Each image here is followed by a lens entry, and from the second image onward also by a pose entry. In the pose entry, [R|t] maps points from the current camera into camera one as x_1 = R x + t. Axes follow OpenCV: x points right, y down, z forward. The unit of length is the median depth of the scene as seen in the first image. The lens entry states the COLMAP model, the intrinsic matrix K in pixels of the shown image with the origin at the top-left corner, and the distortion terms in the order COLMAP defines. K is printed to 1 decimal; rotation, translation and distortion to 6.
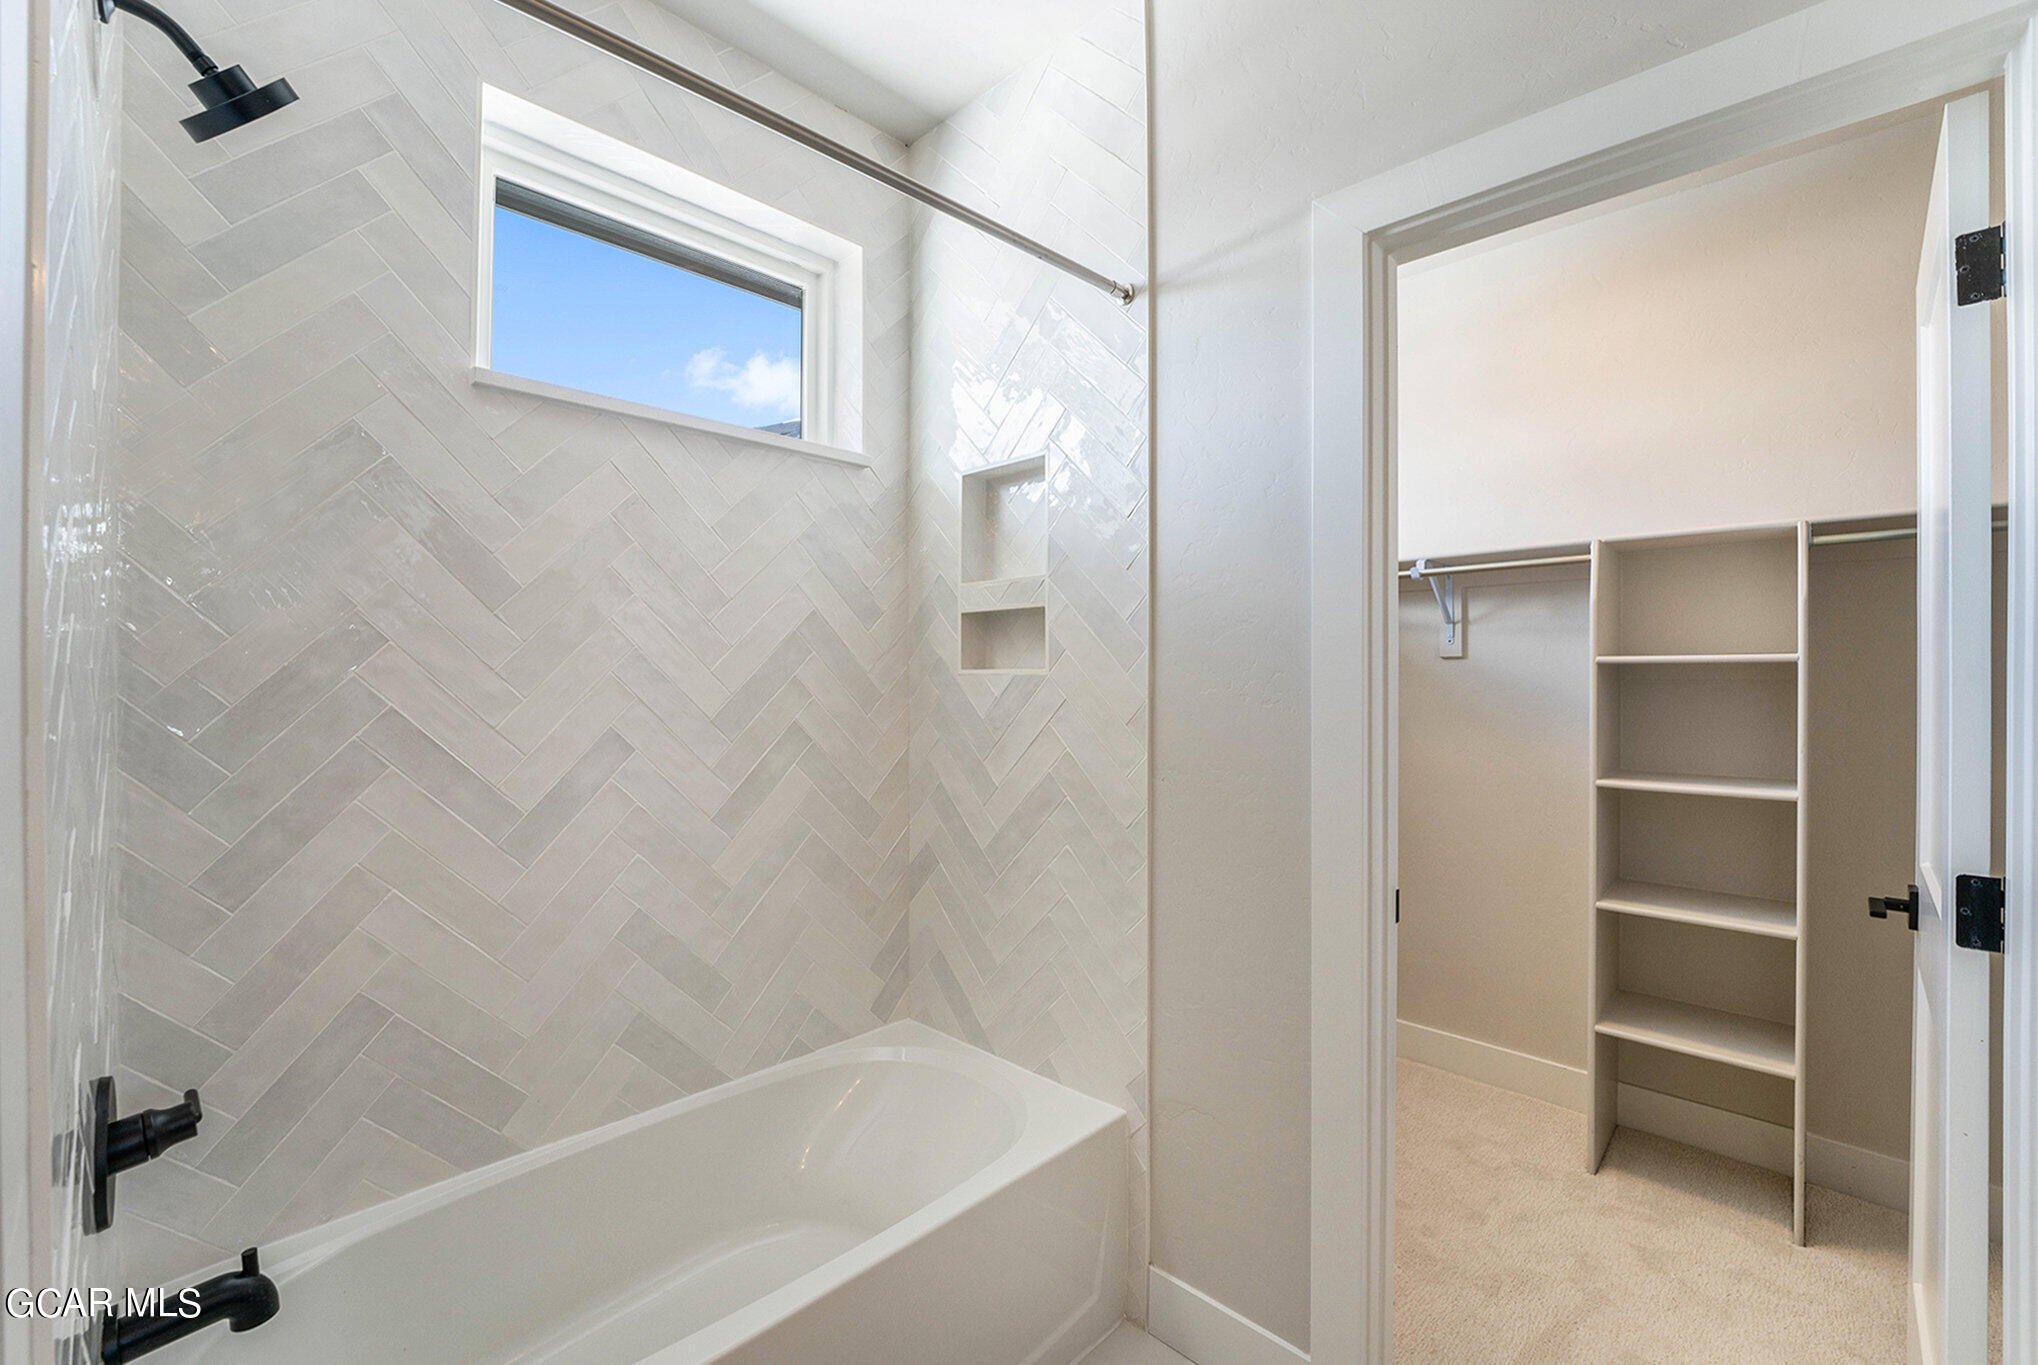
lens RADIAL K [[840.6, 0, 1021.1], [0, 840.6, 678.8], [0, 0, 1]] dist [0.000894, -0.000755]
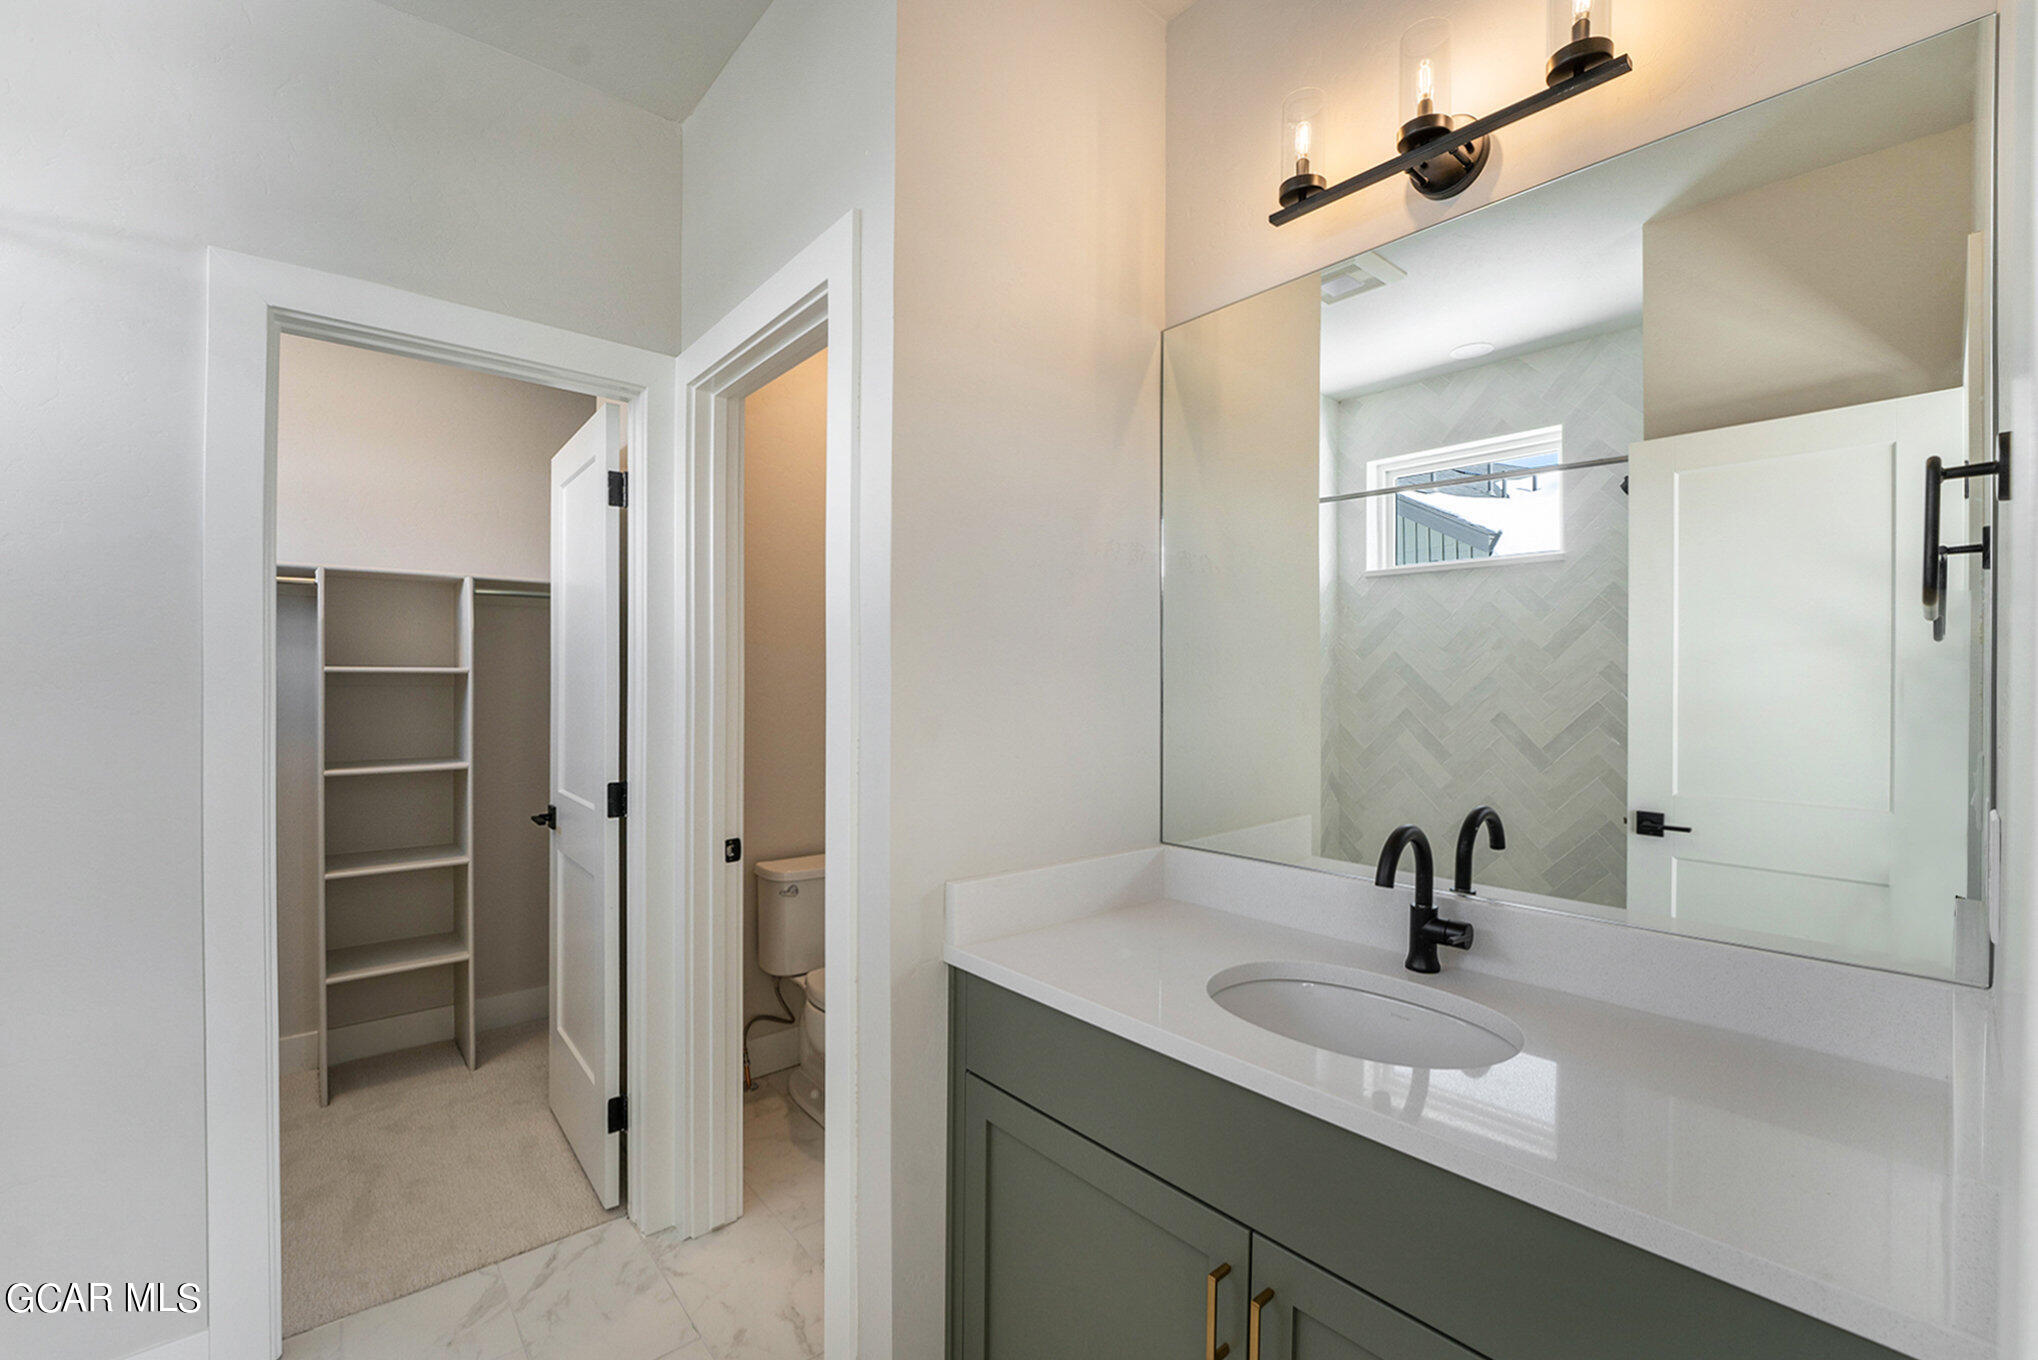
lens RADIAL K [[840.6, 0, 1008.2], [0, 840.6, 678.3], [0, 0, 1]] dist [0.000894, -0.000755]
pose [[0.119691, -0.000248, 0.992811, -0.399207], [0.004470, 0.999990, -0.000289, -0.005557], [-0.992801, 0.004473, 0.119691, -0.097873]]
